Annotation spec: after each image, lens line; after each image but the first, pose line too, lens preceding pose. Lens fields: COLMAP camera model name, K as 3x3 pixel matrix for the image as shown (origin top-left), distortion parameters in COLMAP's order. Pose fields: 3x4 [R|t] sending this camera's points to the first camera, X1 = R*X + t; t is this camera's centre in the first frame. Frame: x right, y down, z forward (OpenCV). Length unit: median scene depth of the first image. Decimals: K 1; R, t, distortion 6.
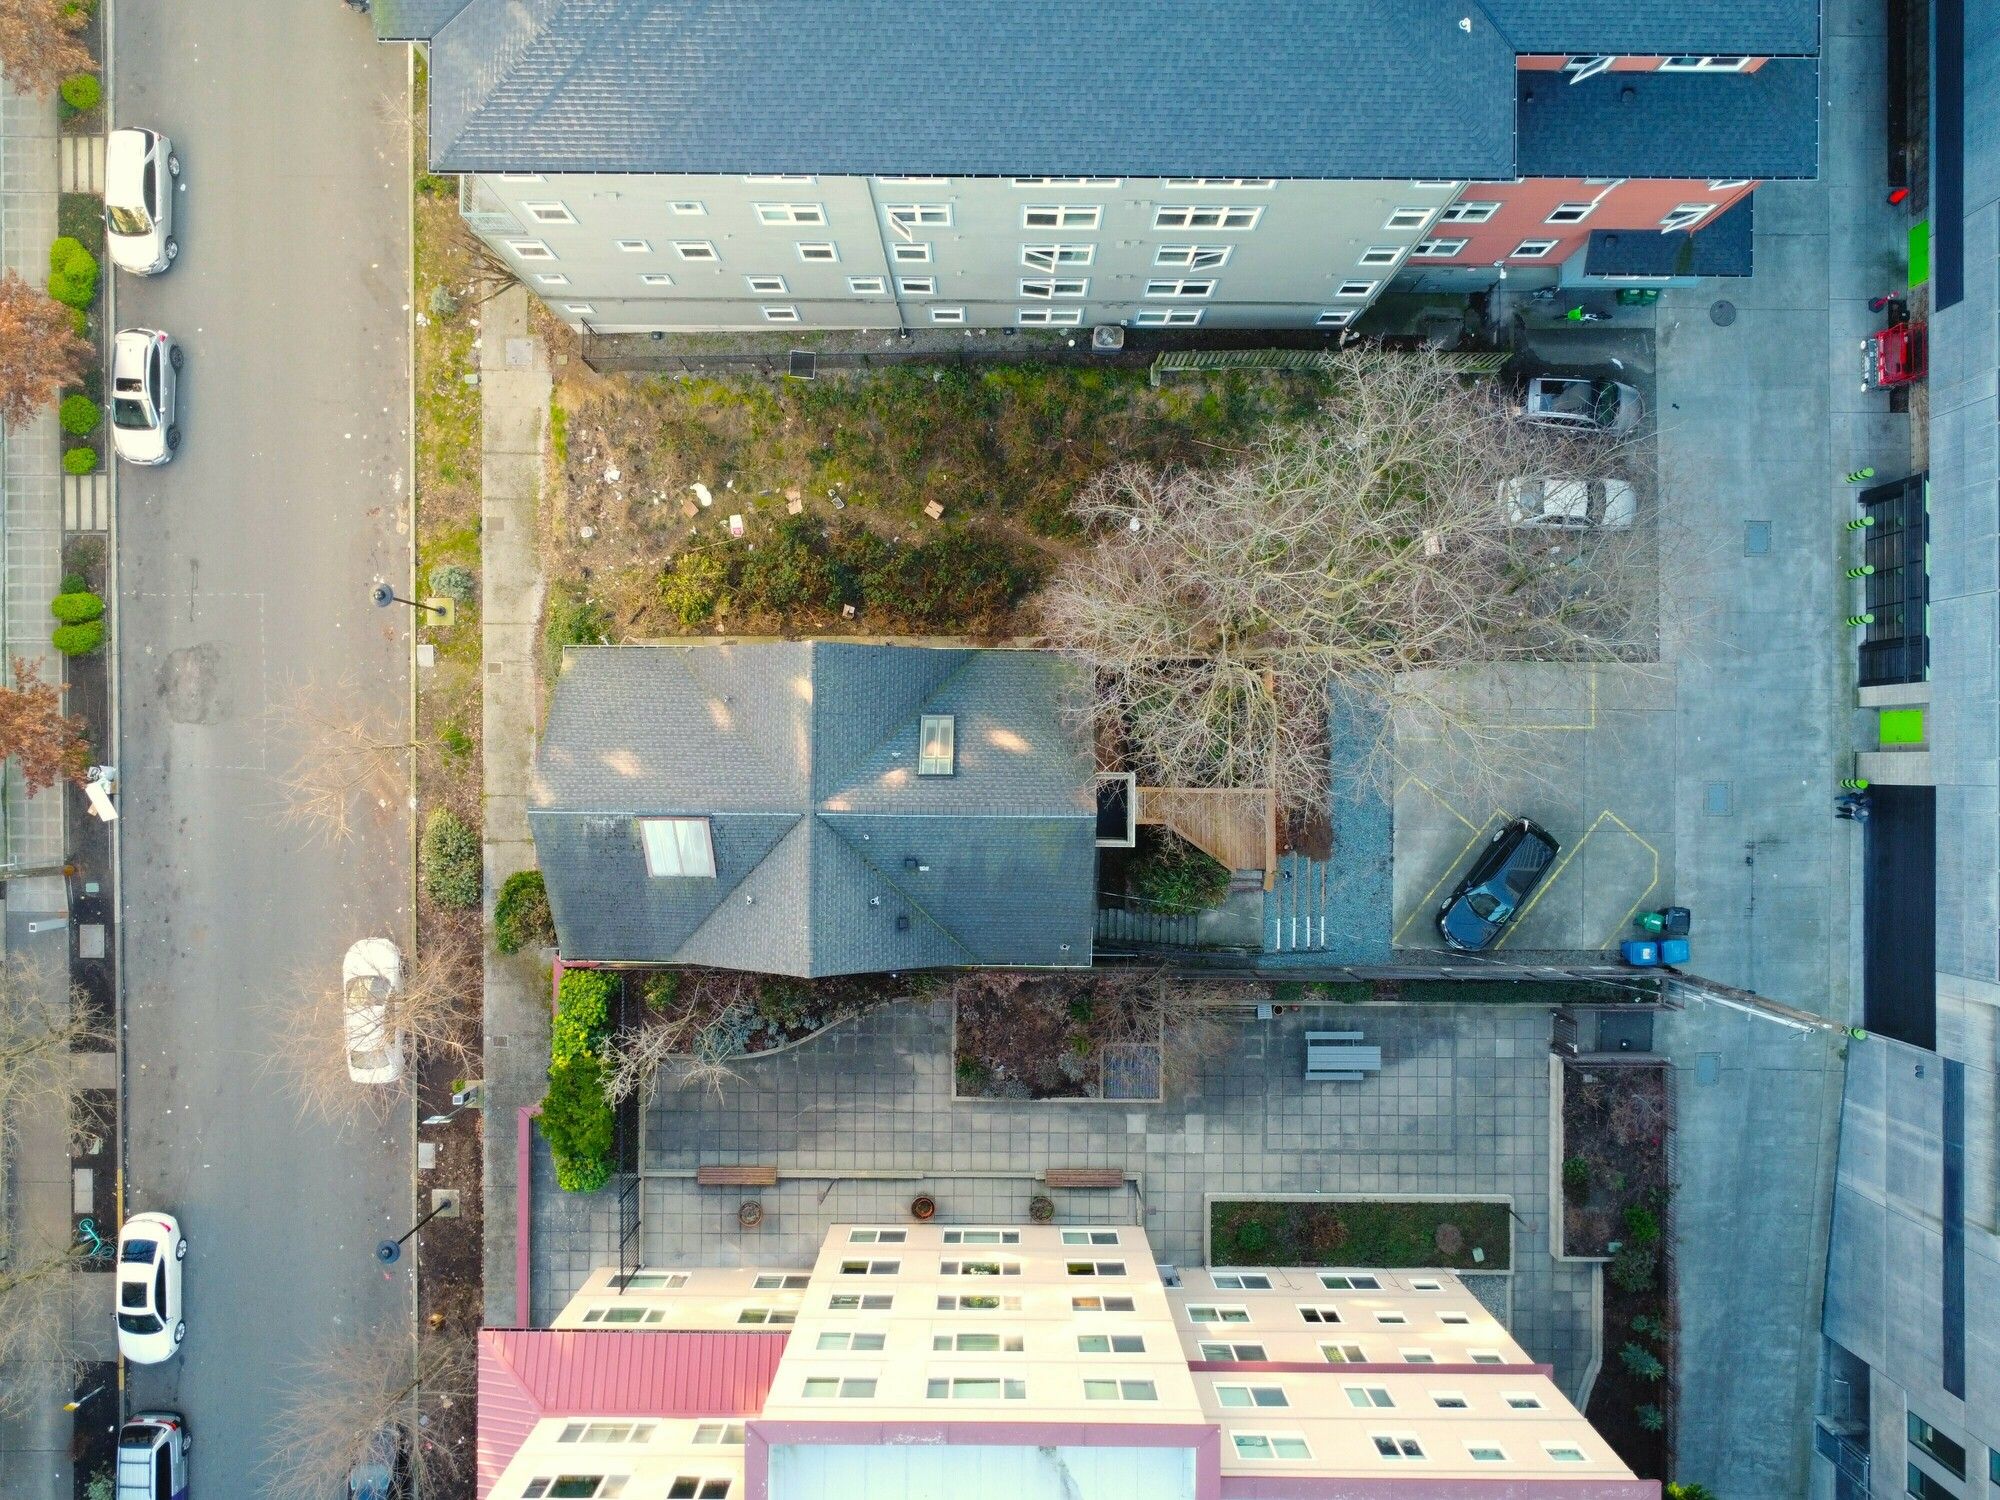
lens RADIAL K [[1496.6, 0, 1002.3], [0, 1496.6, 748.2], [0, 0, 1]] dist [0.004061, -0.002391]
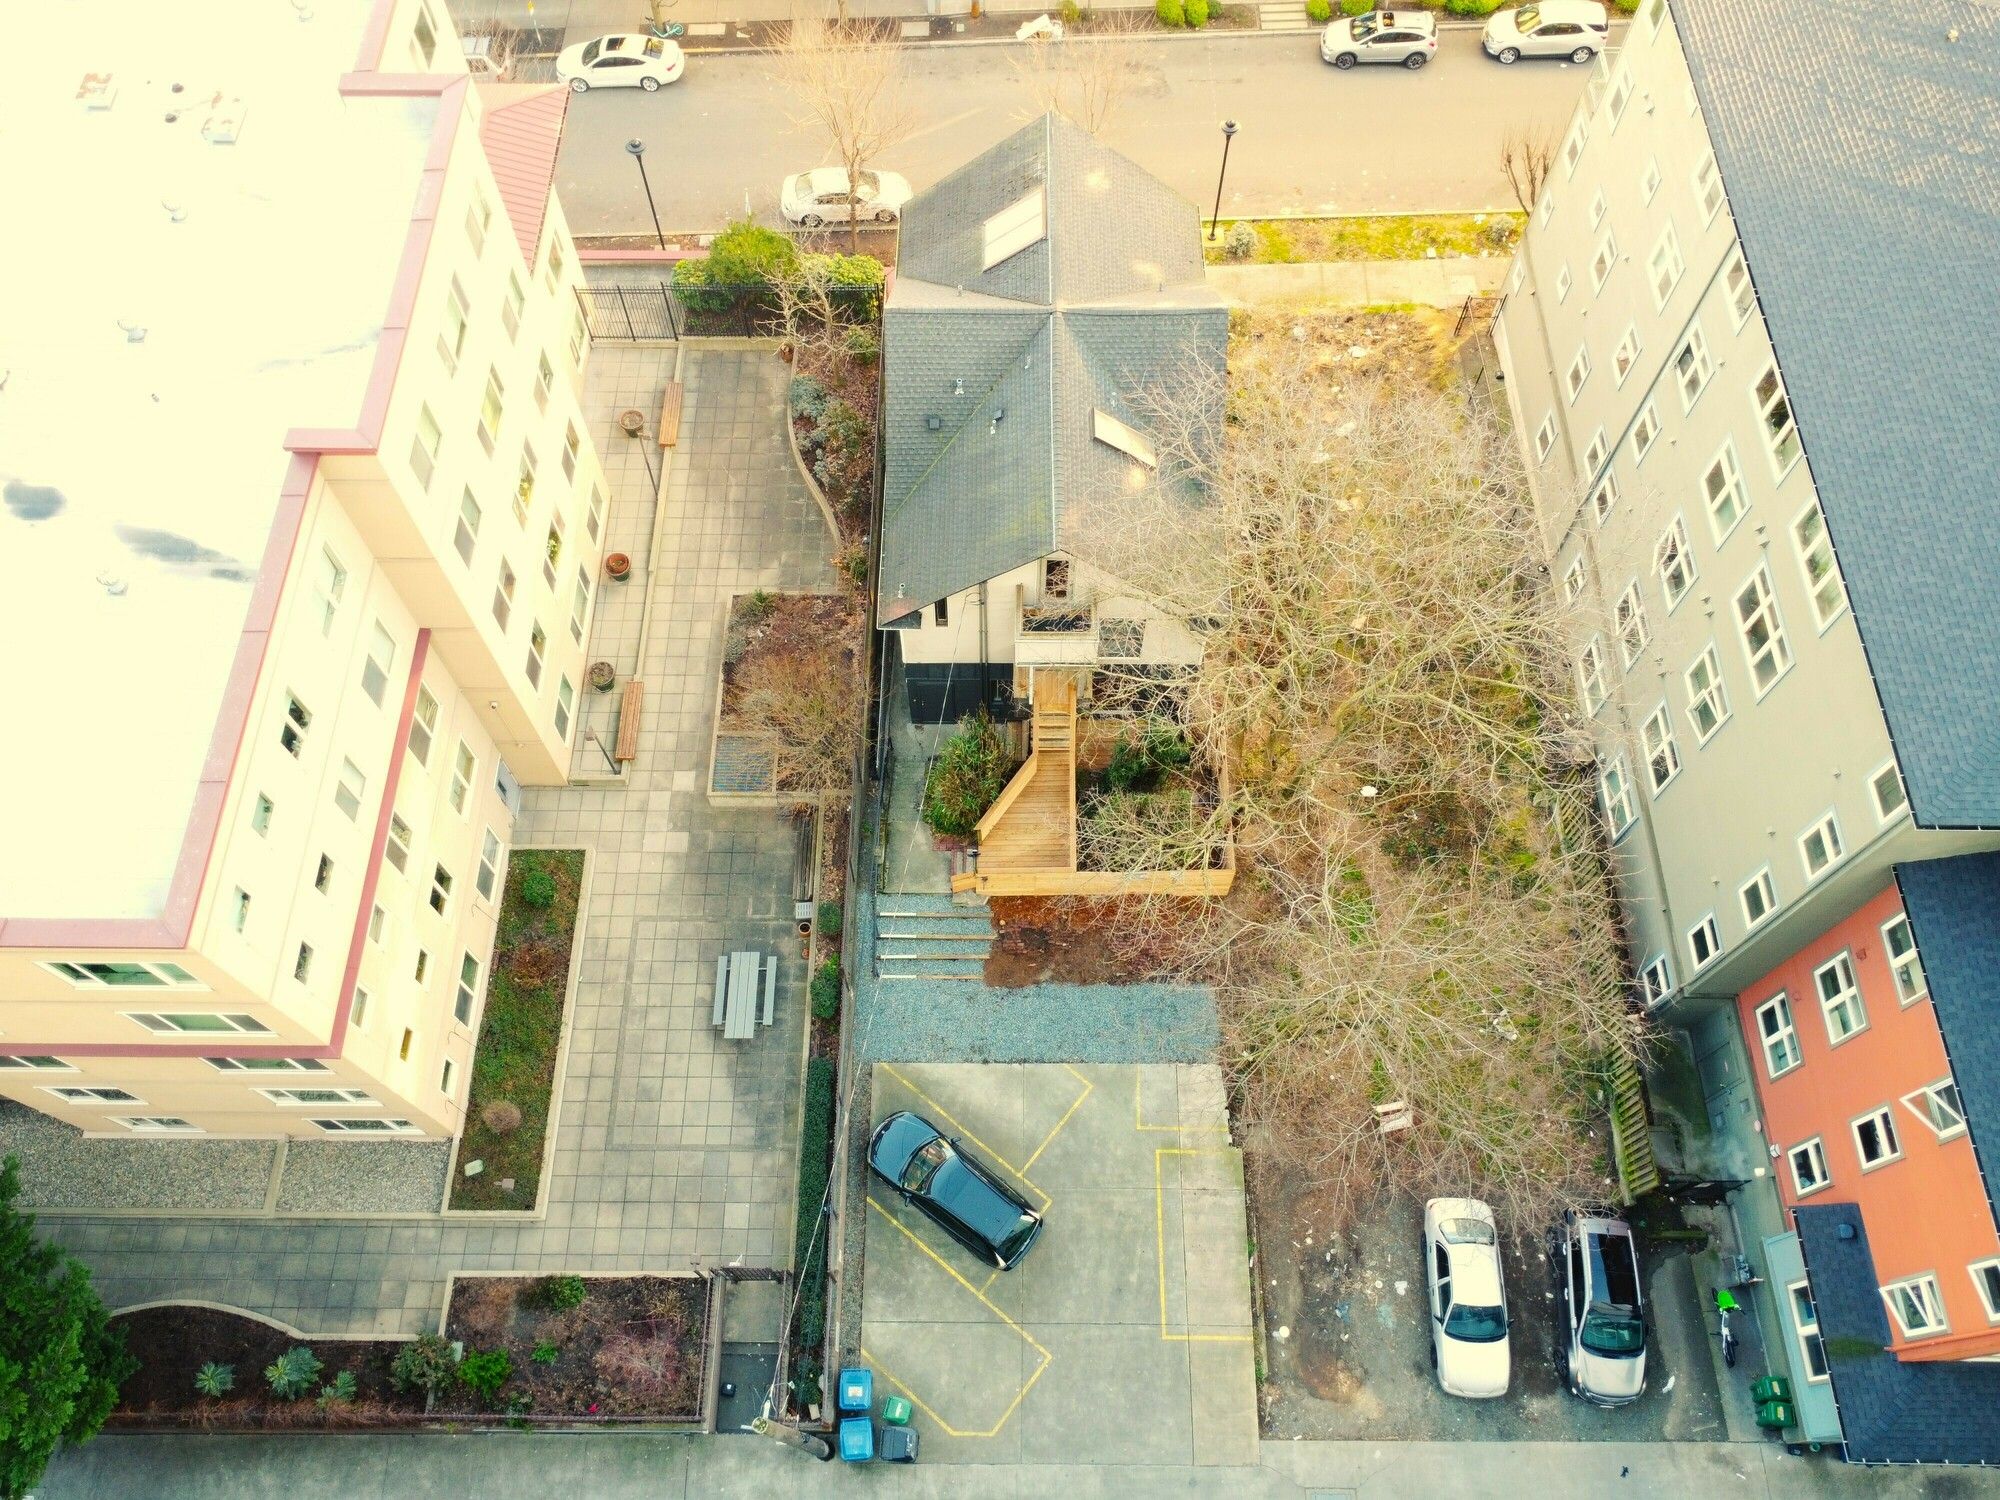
lens RADIAL K [[1496.6, 0, 996.7], [0, 1496.6, 748.6], [0, 0, 1]] dist [0.004061, -0.002391]
pose [[0.001521, 0.887772, -0.460280, 0.481147], [-0.999928, 0.006835, 0.009880, 0.059941], [0.011917, 0.460232, 0.887719, 0.219101]]
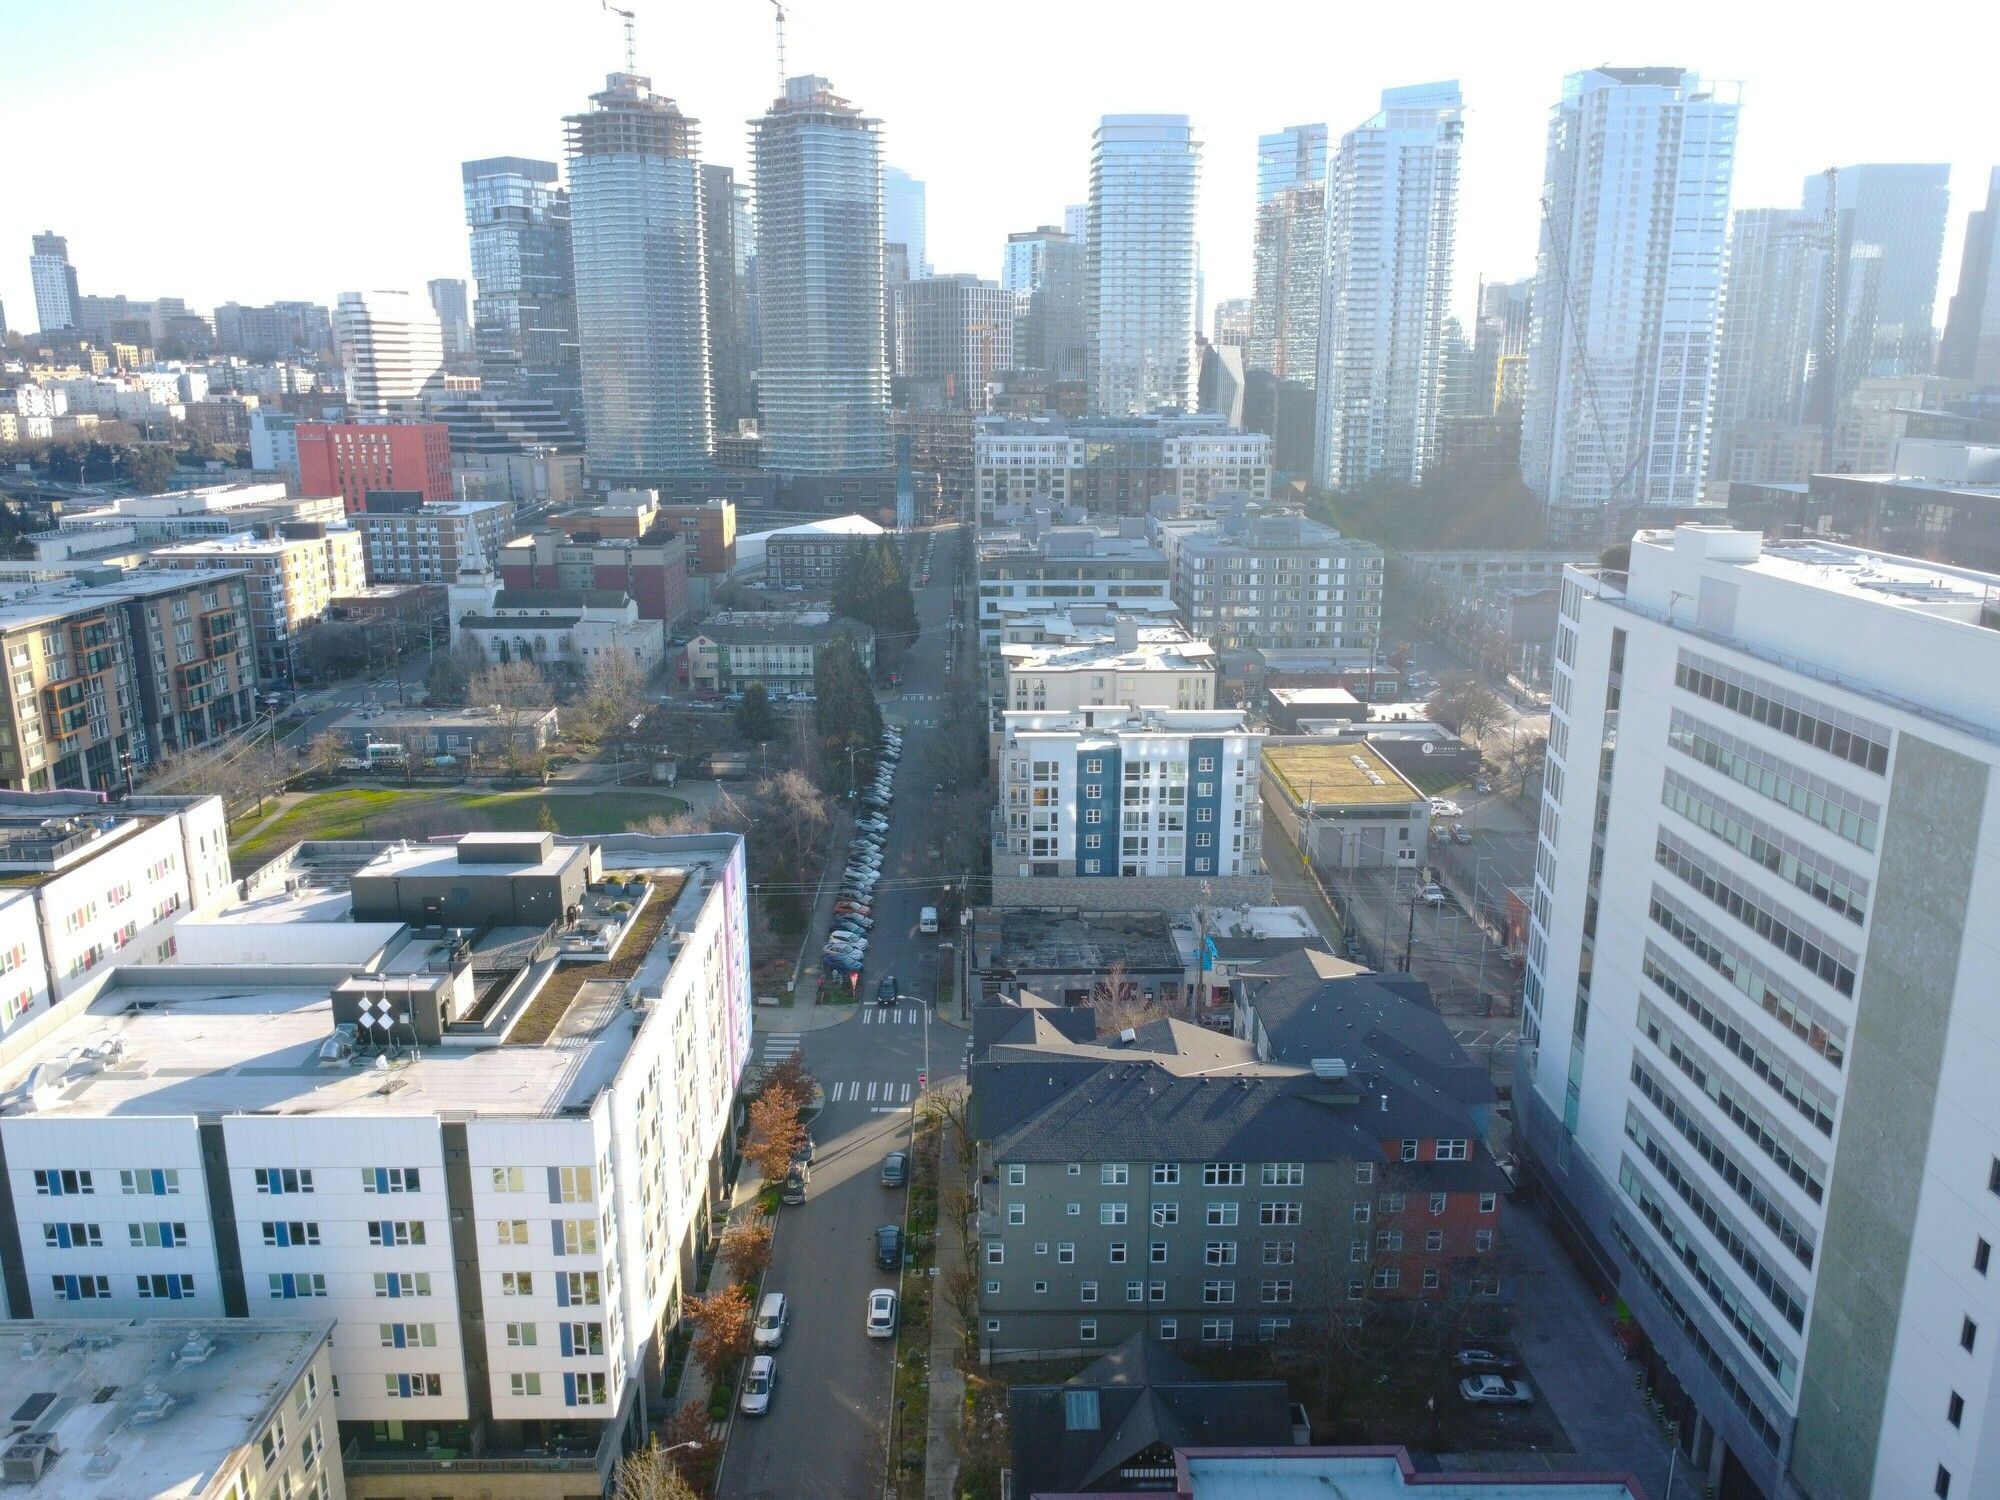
lens RADIAL K [[1496.6, 0, 999.1], [0, 1496.6, 750.6], [0, 0, 1]] dist [0.004061, -0.002391]
pose [[0.999735, -0.004913, 0.022472, -0.311758], [0.022993, 0.241590, -0.970106, 1.513215], [-0.000662, 0.970366, 0.241639, -0.281821]]
